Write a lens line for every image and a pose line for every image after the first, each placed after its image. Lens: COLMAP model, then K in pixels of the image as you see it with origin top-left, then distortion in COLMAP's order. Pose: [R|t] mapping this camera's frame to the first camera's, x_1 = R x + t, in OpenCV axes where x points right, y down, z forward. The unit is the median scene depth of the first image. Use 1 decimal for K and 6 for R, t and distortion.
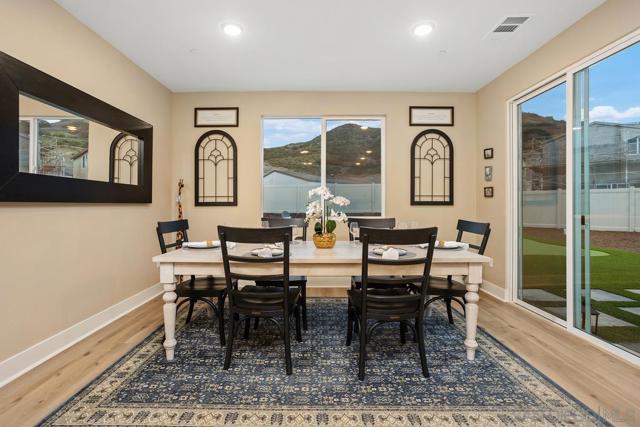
lens RADIAL K [[316.6, 0, 317.4], [0, 316.6, 205.6], [0, 0, 1]] dist [-0.023534, 0.004914]
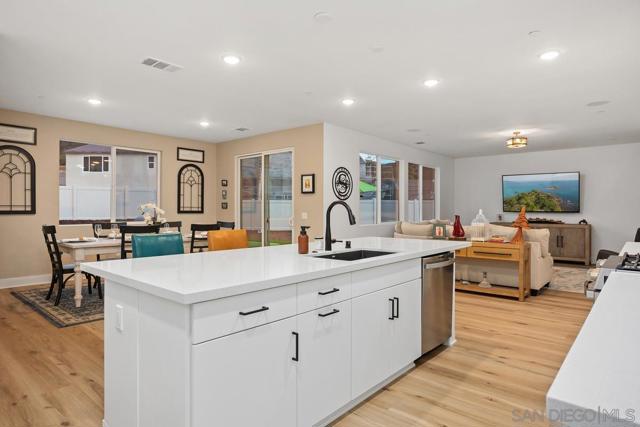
lens RADIAL K [[375.0, 0, 322.3], [0, 375.0, 208.9], [0, 0, 1]] dist [-0.010588, 0.002838]
pose [[0.654703, 0.006710, 0.755856, -0.598784], [-0.002255, 0.999973, -0.006924, -0.011155], [-0.755883, 0.002828, 0.654701, -0.680608]]
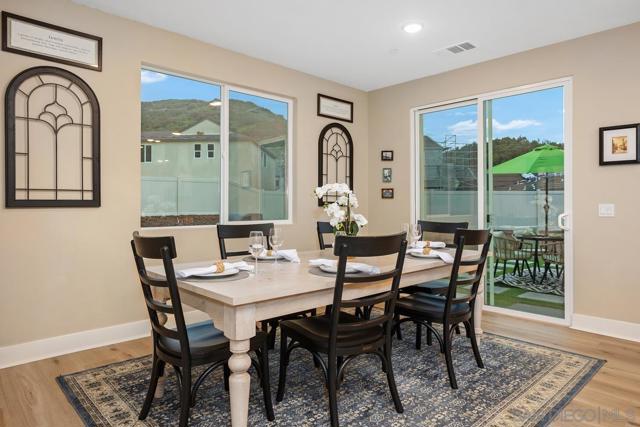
lens RADIAL K [[401.9, 0, 324.9], [0, 401.9, 201.8], [0, 0, 1]] dist [-0.020409, 0.006844]
pose [[0.720989, 0.008320, 0.692896, -0.467041], [-0.000509, 0.999934, -0.011477, -0.000336], [-0.692946, 0.007922, 0.720946, 0.185528]]
